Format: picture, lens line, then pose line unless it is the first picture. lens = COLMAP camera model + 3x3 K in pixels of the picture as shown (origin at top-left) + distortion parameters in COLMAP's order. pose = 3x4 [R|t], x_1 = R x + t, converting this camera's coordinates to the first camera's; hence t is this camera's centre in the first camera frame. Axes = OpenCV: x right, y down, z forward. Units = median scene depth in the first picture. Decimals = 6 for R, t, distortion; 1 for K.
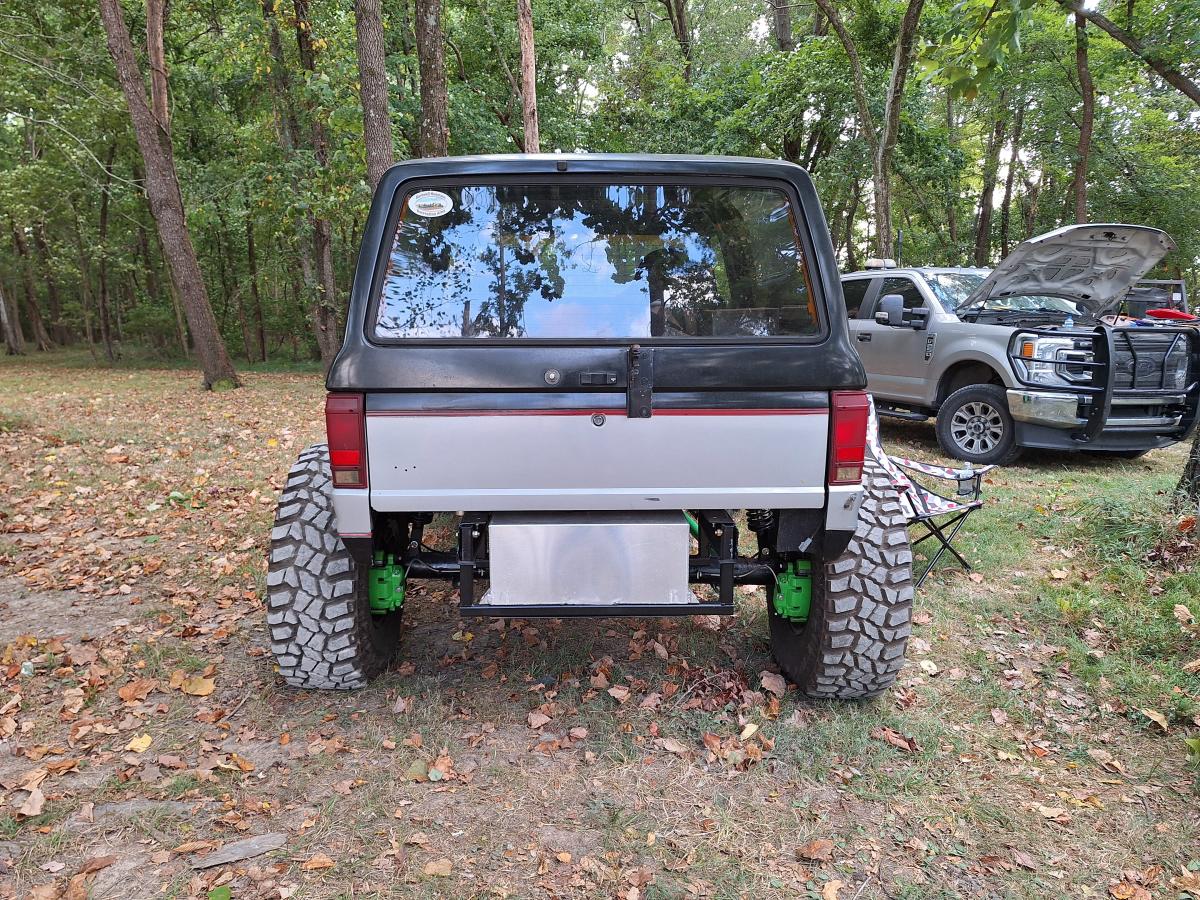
lens RADIAL K [[839.4, 0, 601.0], [0, 839.4, 450.7], [0, 0, 1]] dist [0.063433, -0.079107]
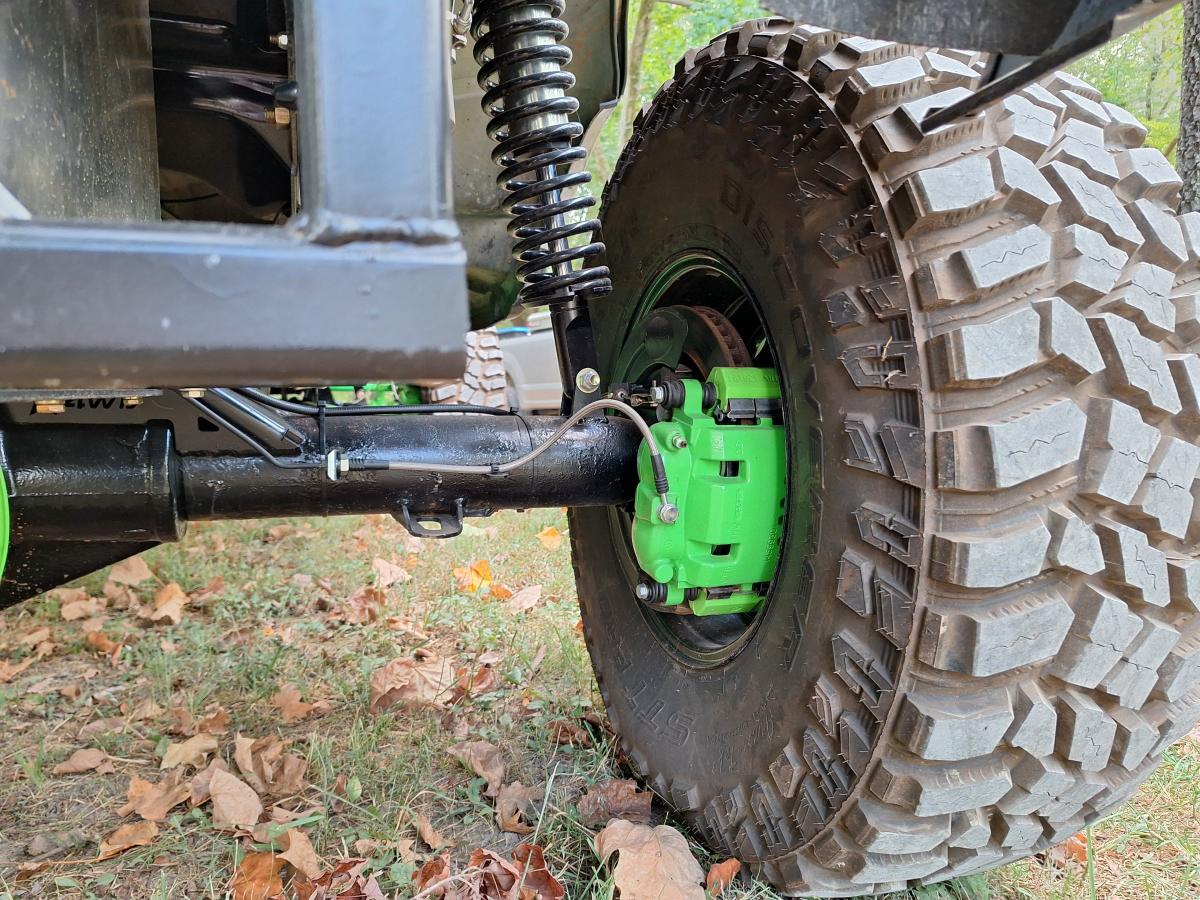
lens RADIAL K [[839.4, 0, 597.3], [0, 839.4, 449.1], [0, 0, 1]] dist [0.063433, -0.079107]
pose [[0.956237, -0.035470, 0.290435, 0.132091], [0.068186, 0.992309, -0.103310, 0.195996], [-0.284537, 0.118592, 0.951302, 0.834232]]
